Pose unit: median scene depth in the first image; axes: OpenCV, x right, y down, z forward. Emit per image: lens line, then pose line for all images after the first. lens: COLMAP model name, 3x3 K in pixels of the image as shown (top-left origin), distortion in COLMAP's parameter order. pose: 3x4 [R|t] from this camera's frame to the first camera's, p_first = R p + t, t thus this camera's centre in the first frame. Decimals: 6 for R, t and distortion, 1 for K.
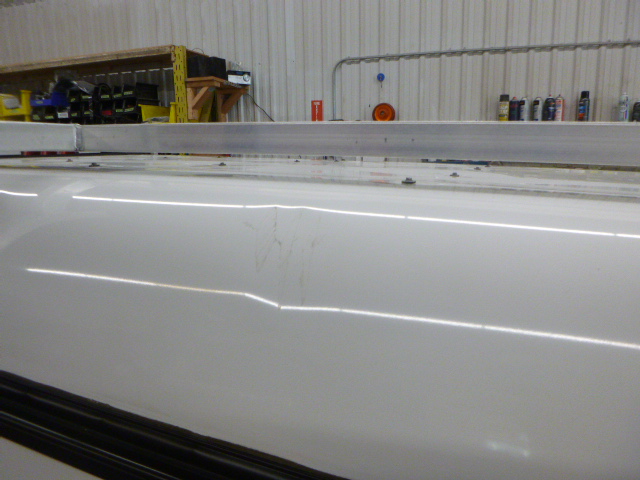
lens RADIAL K [[467.3, 0, 320.0], [0, 467.3, 240.0], [0, 0, 1]] dist [-0.031944, -0.016047]
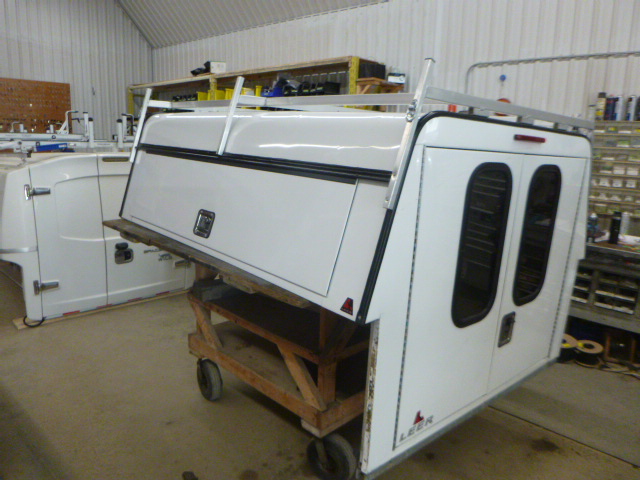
lens RADIAL K [[467.3, 0, 320.0], [0, 467.3, 240.0], [0, 0, 1]] dist [-0.031944, -0.016047]
pose [[0.908152, 0.130106, -0.397909, 0.240584], [-0.128434, 0.991234, 0.030982, 0.114490], [0.398452, 0.022969, 0.916901, -0.348802]]
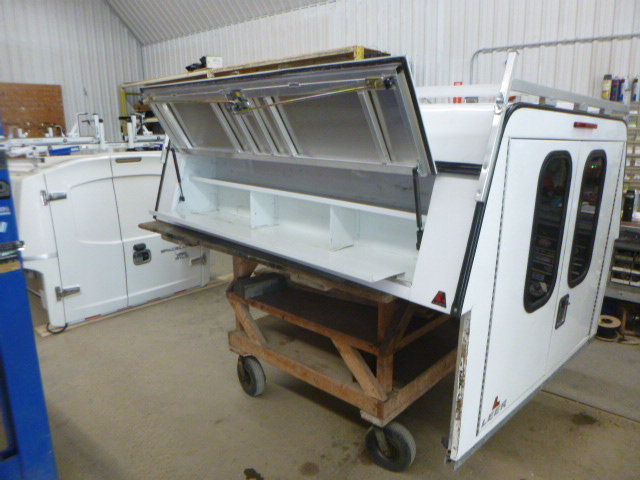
lens RADIAL K [[460.6, 0, 320.0], [0, 460.6, 240.0], [0, 0, 1]] dist [-0.025406, -0.030053]
pose [[0.926581, 0.093755, -0.364221, 0.155878], [-0.080386, 0.995421, 0.051731, 0.116441], [0.367403, -0.018655, 0.929875, -0.378954]]
